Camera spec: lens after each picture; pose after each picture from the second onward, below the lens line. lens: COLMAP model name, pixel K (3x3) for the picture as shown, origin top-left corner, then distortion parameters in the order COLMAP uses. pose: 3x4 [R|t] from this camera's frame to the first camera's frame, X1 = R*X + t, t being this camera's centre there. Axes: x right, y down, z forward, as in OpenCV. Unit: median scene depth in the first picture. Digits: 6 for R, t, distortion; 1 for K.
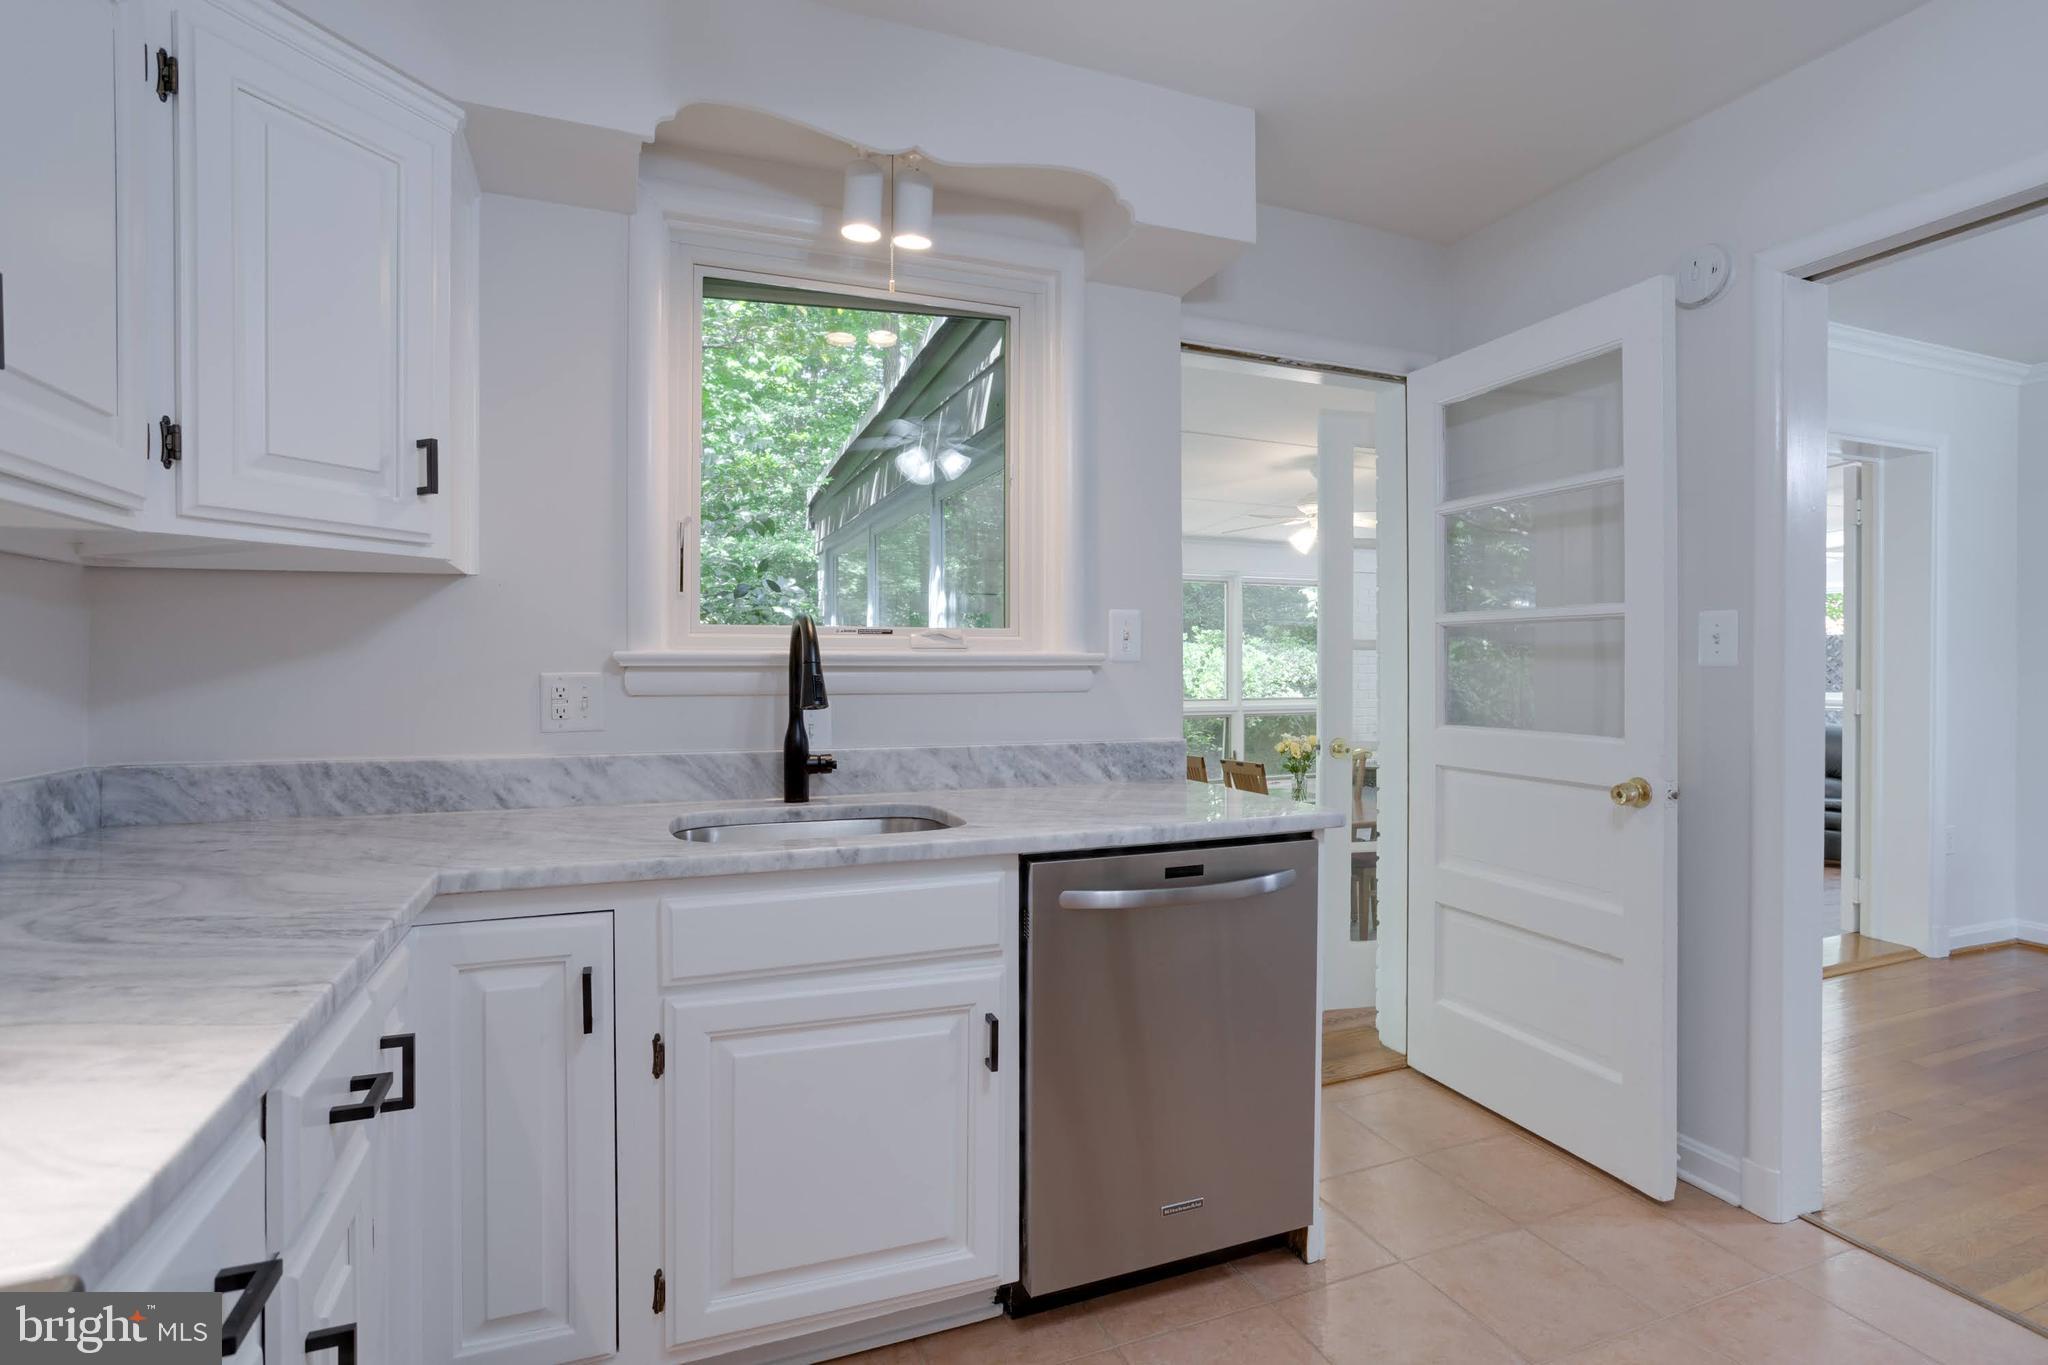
lens RADIAL K [[1010.5, 0, 1037.9], [0, 1010.5, 667.1], [0, 0, 1]] dist [-0.040695, 0.017156]
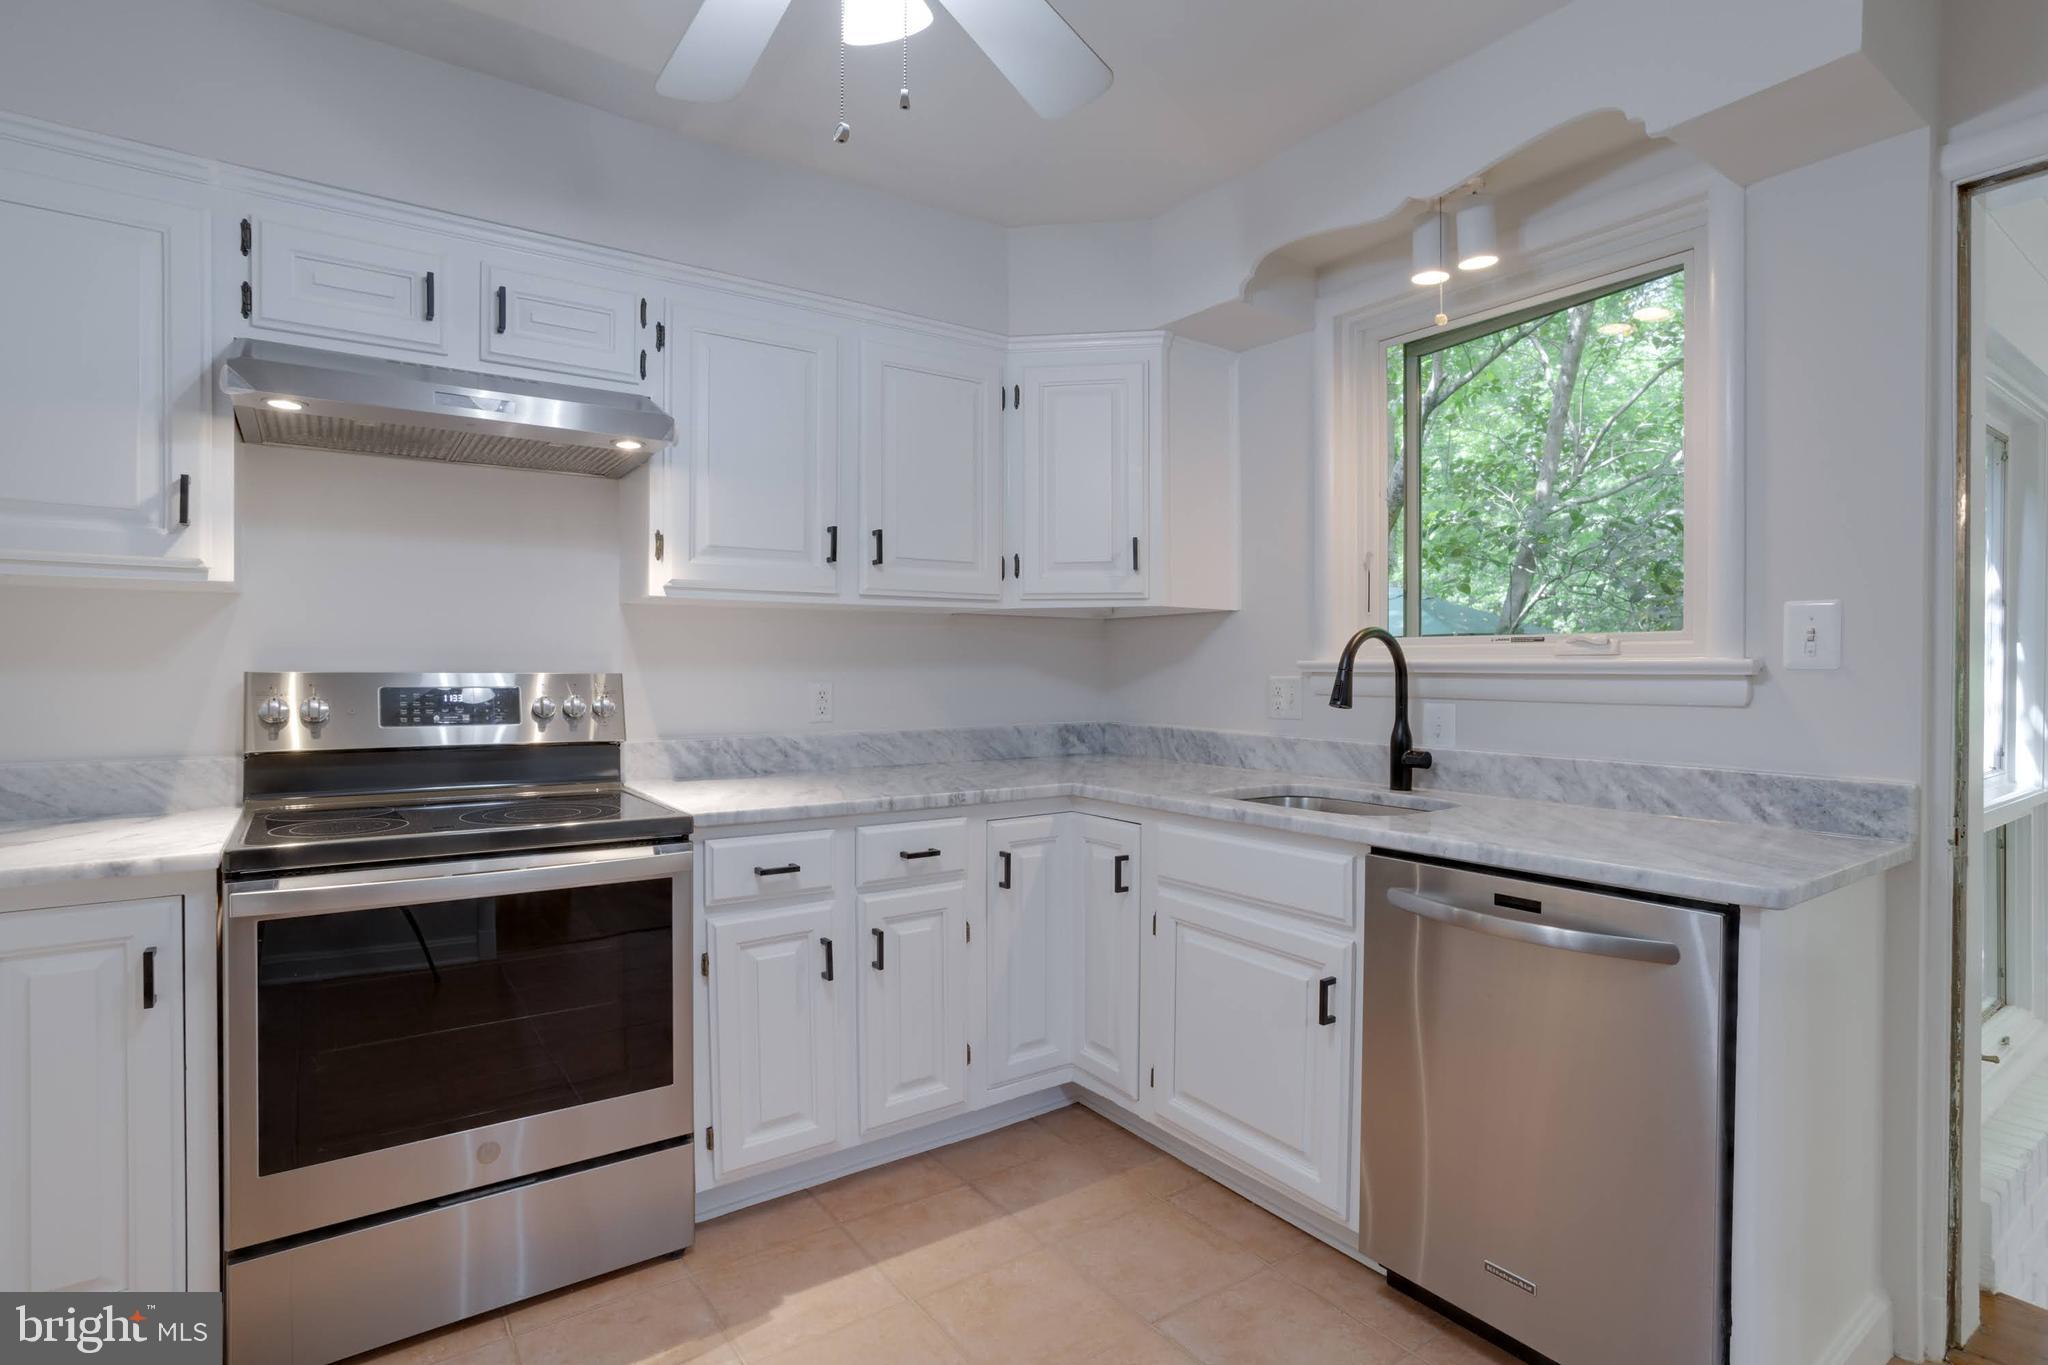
lens RADIAL K [[1010.5, 0, 1033.0], [0, 1010.5, 676.1], [0, 0, 1]] dist [-0.040695, 0.017156]
pose [[0.237432, 0.008467, -0.971367, 0.784640], [-0.005824, 0.999956, 0.007292, -0.002926], [0.971387, 0.003926, 0.237471, 0.319957]]
